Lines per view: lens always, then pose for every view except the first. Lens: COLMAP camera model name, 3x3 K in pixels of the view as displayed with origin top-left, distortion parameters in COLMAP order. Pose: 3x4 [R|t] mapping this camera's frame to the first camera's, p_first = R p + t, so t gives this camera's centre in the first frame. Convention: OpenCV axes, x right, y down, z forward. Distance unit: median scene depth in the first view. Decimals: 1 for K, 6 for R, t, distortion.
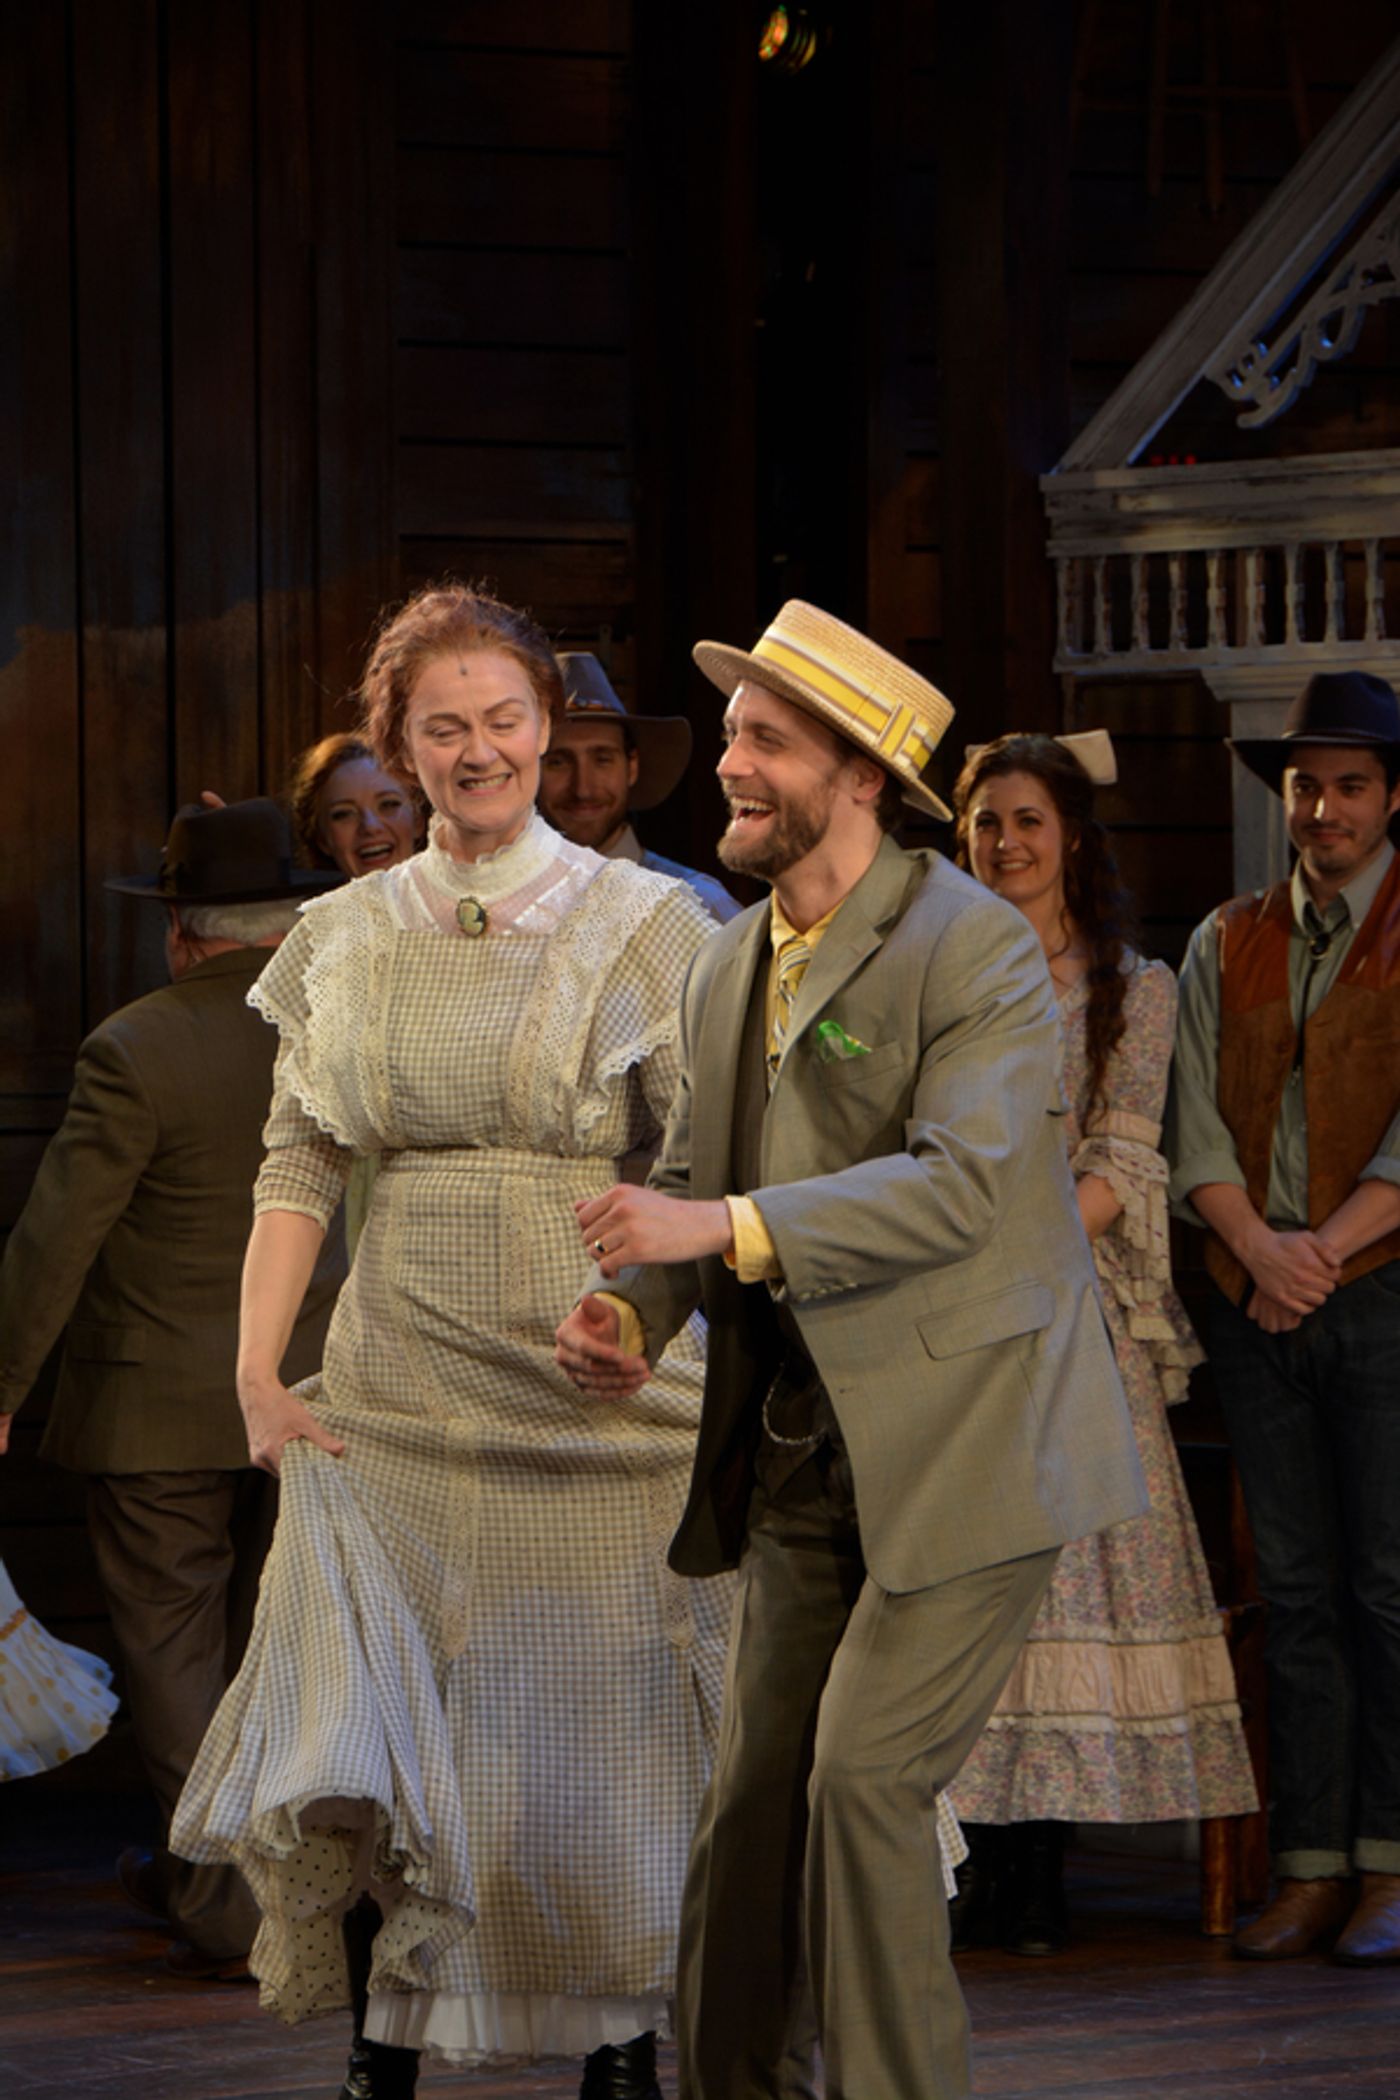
lens RADIAL K [[7798.5, 0, 784.5], [0, 7798.5, 1149.5], [0, 0, 1]] dist [0.810809, 1.168636]
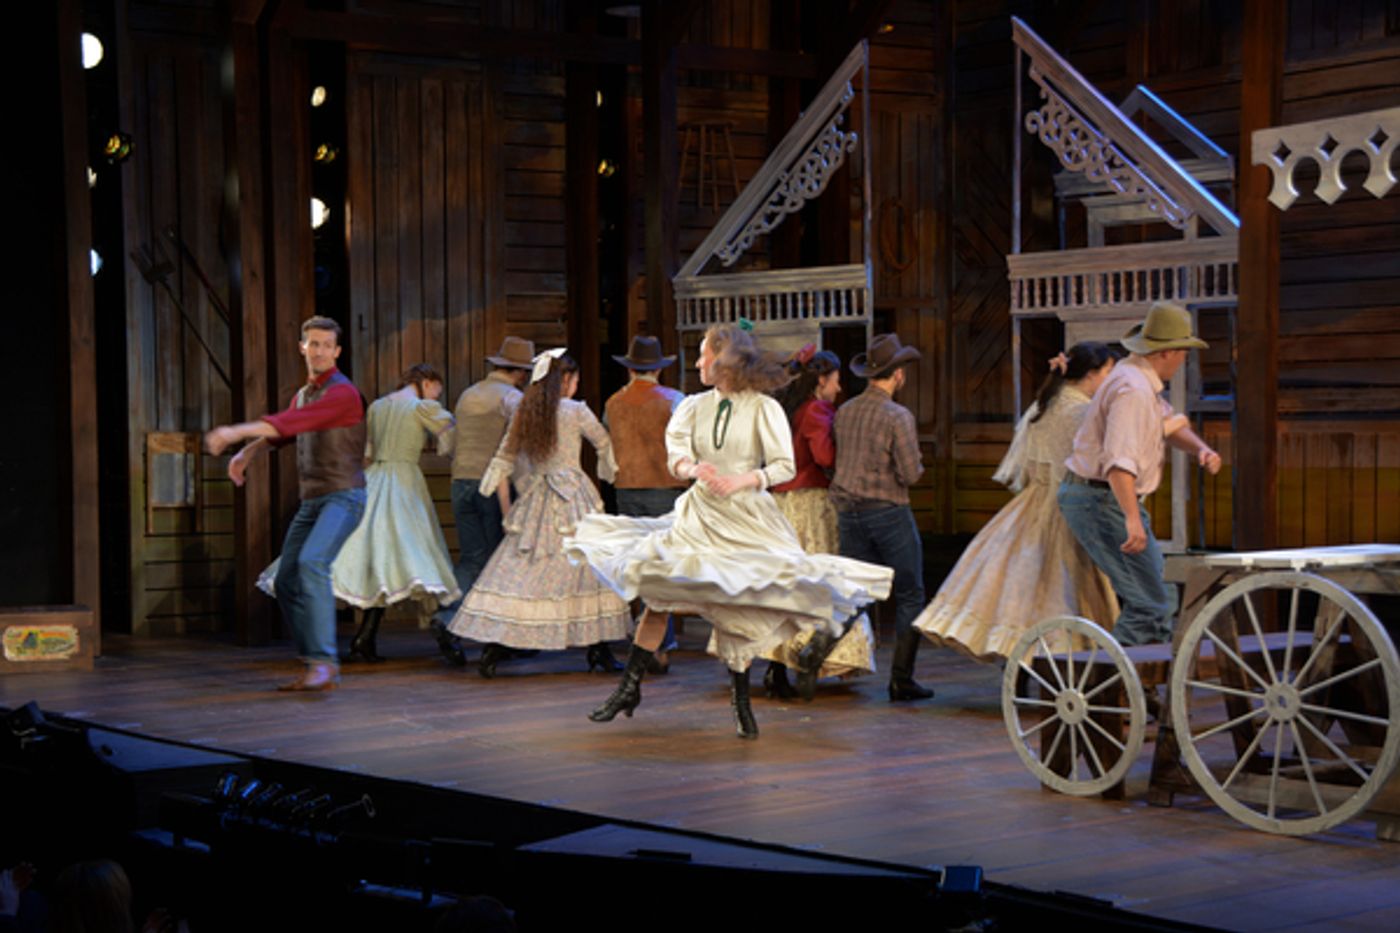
lens RADIAL K [[2395.6, 0, 671.3], [0, 2395.6, 507.5], [0, 0, 1]] dist [0.211796, 0.303060]
pose [[0.999800, -0.008075, 0.018295, 0.009724], [0.007686, 0.999745, 0.021246, 0.001644], [-0.018462, -0.021101, 0.999607, -0.180407]]
